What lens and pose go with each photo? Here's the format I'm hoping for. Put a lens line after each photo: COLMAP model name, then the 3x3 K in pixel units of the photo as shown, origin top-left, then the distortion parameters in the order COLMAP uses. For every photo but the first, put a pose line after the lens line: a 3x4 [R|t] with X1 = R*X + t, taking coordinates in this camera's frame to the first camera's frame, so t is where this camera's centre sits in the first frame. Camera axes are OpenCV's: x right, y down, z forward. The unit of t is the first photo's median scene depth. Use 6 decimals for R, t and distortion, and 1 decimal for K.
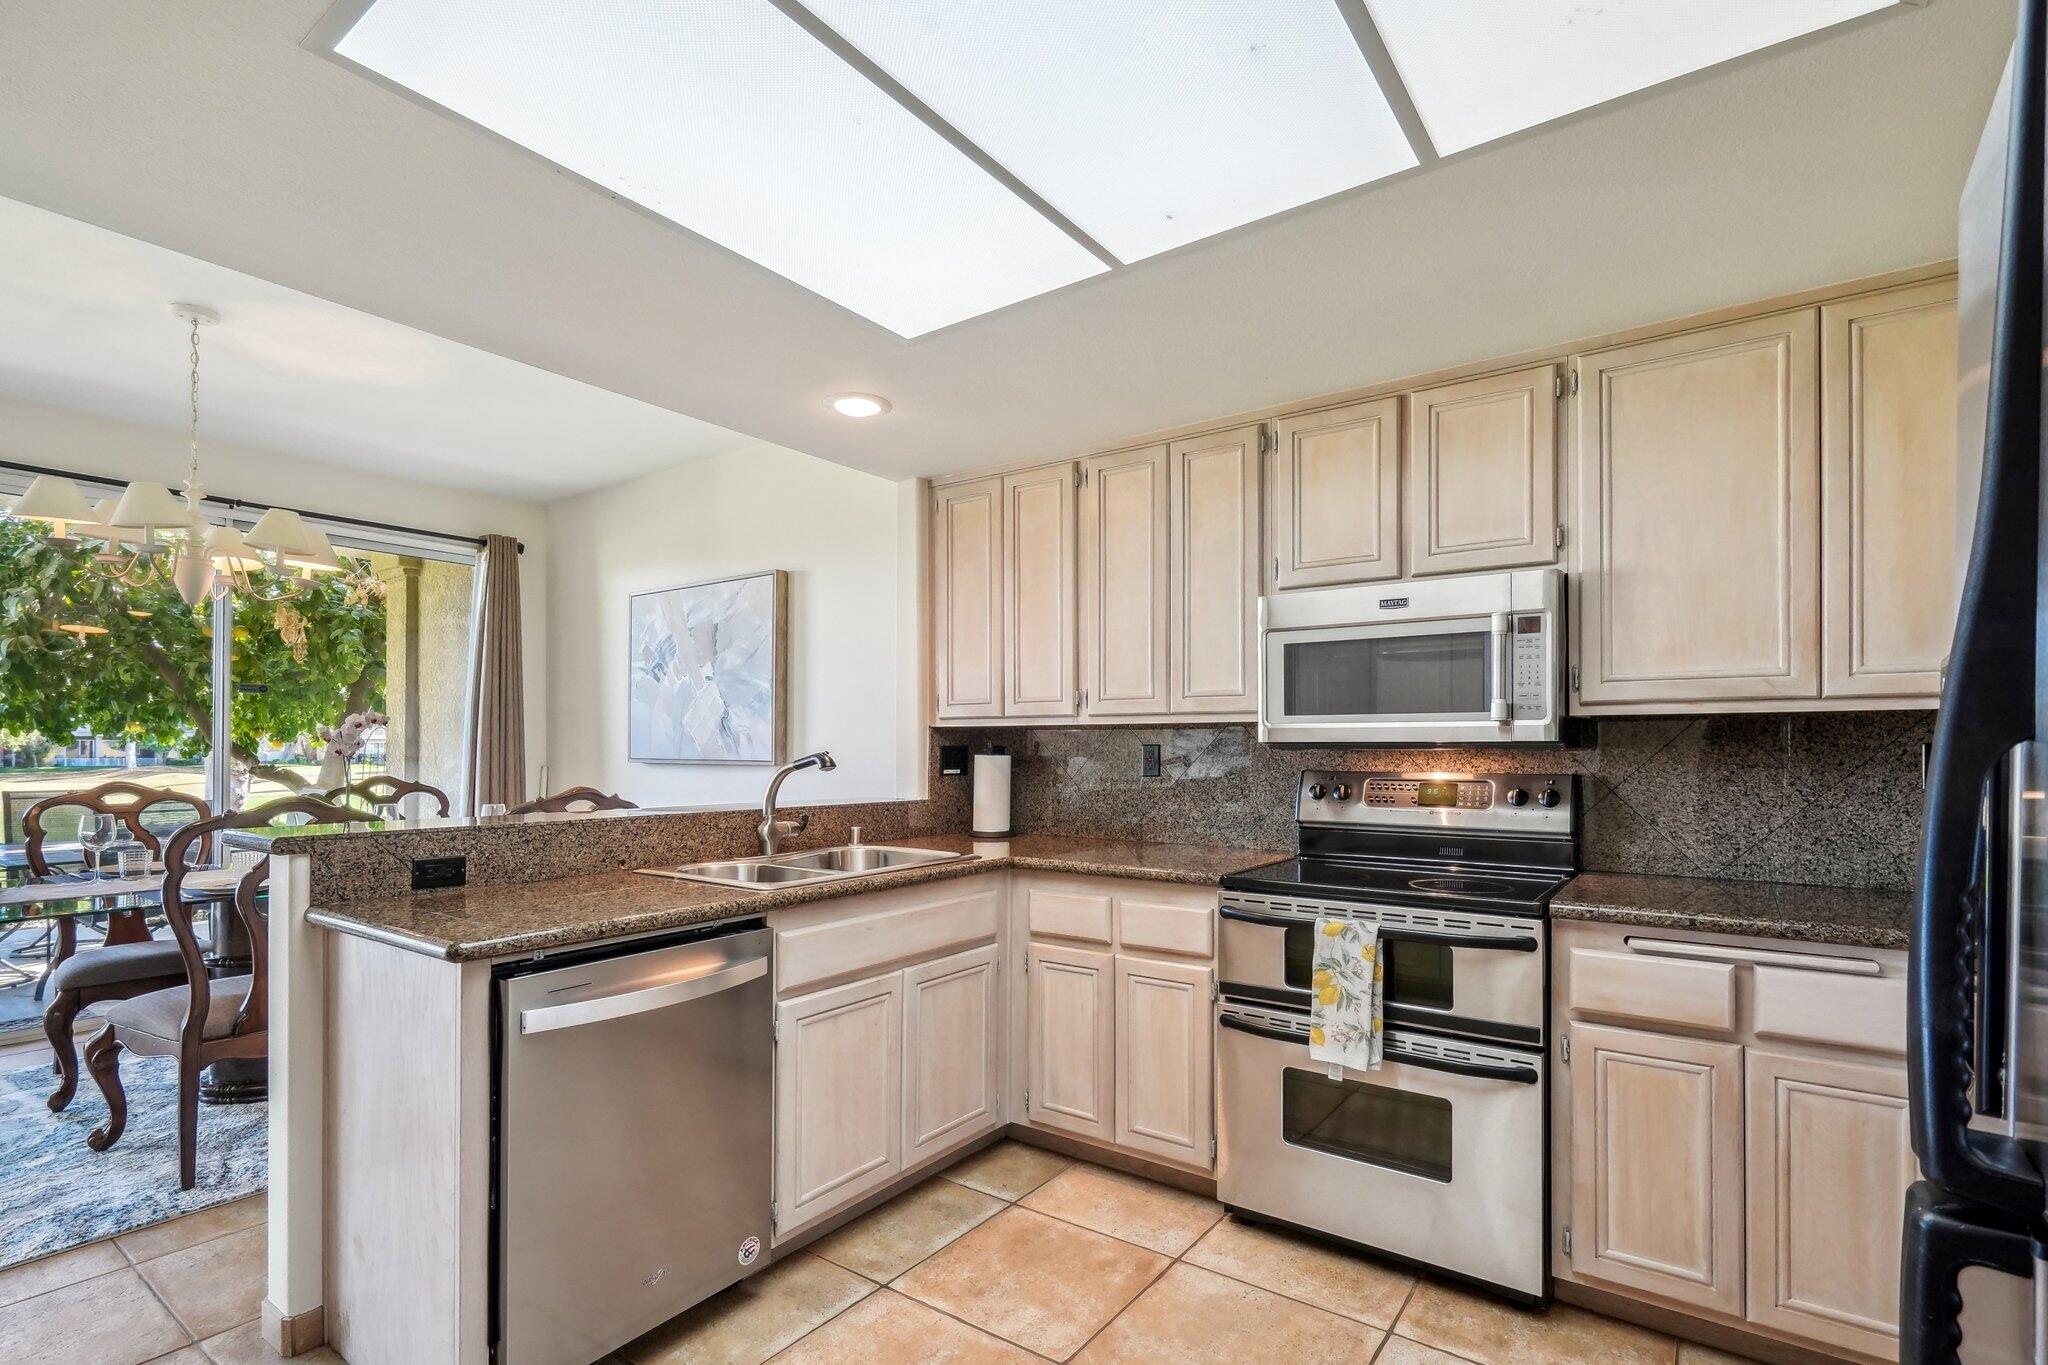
lens RADIAL K [[967.6, 0, 1036.9], [0, 967.6, 743.4], [0, 0, 1]] dist [-0.004231, -0.000306]
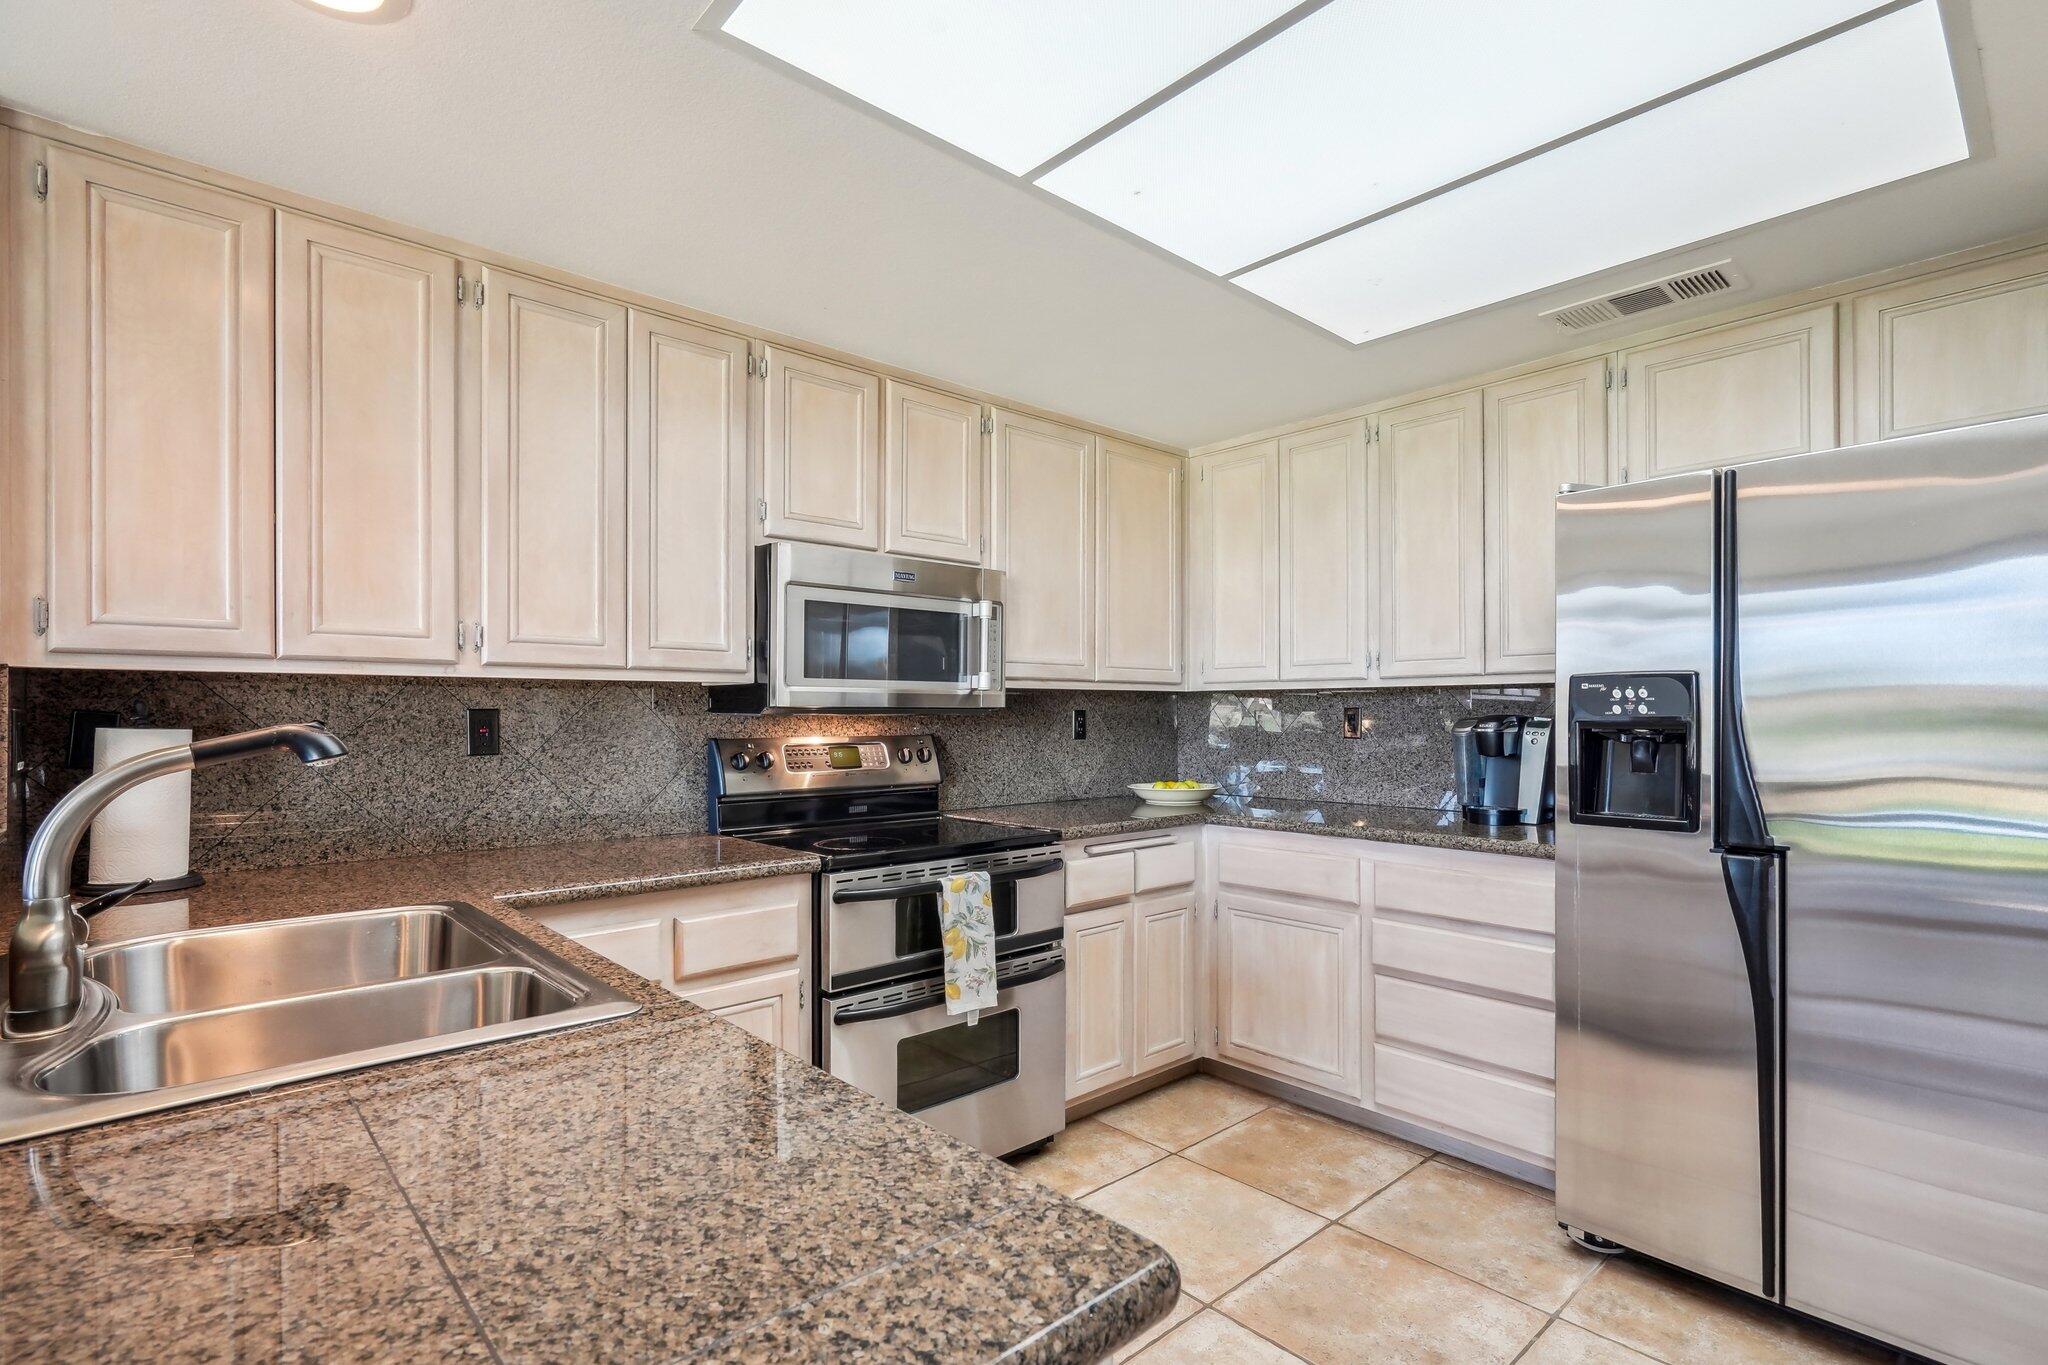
lens RADIAL K [[963.4, 0, 1023.7], [0, 963.4, 717.1], [0, 0, 1]] dist [-0.001469, -0.000181]
pose [[0.208748, -0.003769, 0.977962, -0.650400], [-0.002269, 0.999988, 0.004338, 0.004486], [-0.977967, -0.003125, 0.208737, 0.661962]]
